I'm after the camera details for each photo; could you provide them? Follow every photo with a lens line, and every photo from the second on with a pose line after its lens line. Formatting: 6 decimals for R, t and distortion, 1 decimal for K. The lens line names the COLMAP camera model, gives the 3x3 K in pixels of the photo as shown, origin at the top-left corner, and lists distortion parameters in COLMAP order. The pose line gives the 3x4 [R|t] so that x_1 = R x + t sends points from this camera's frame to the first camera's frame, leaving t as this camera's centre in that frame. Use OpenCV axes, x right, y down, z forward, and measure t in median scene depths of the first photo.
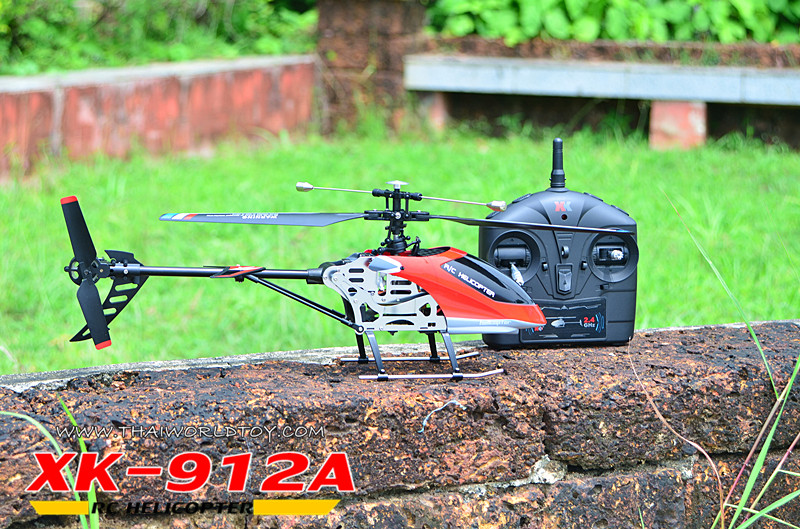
lens RADIAL K [[2189.7, 0, 400.0], [0, 2189.7, 264.5], [0, 0, 1]] dist [0.053224, -0.979866]
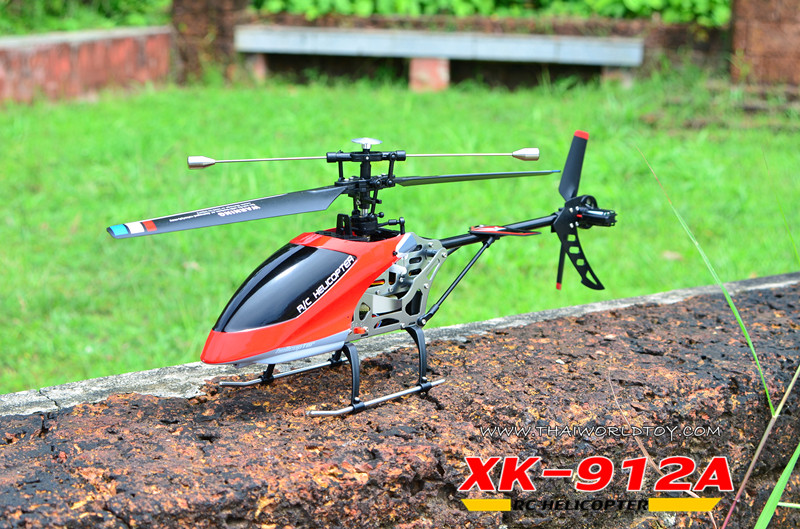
lens RADIAL K [[1346.2, 0, 400.0], [0, 1346.2, 264.5], [0, 0, 1]] dist [-0.016350, -0.116107]
pose [[0.991846, -0.026118, 0.124740, -0.005582], [0.016695, 0.996968, 0.075995, -0.009025], [-0.126347, -0.073293, 0.989275, 0.154579]]
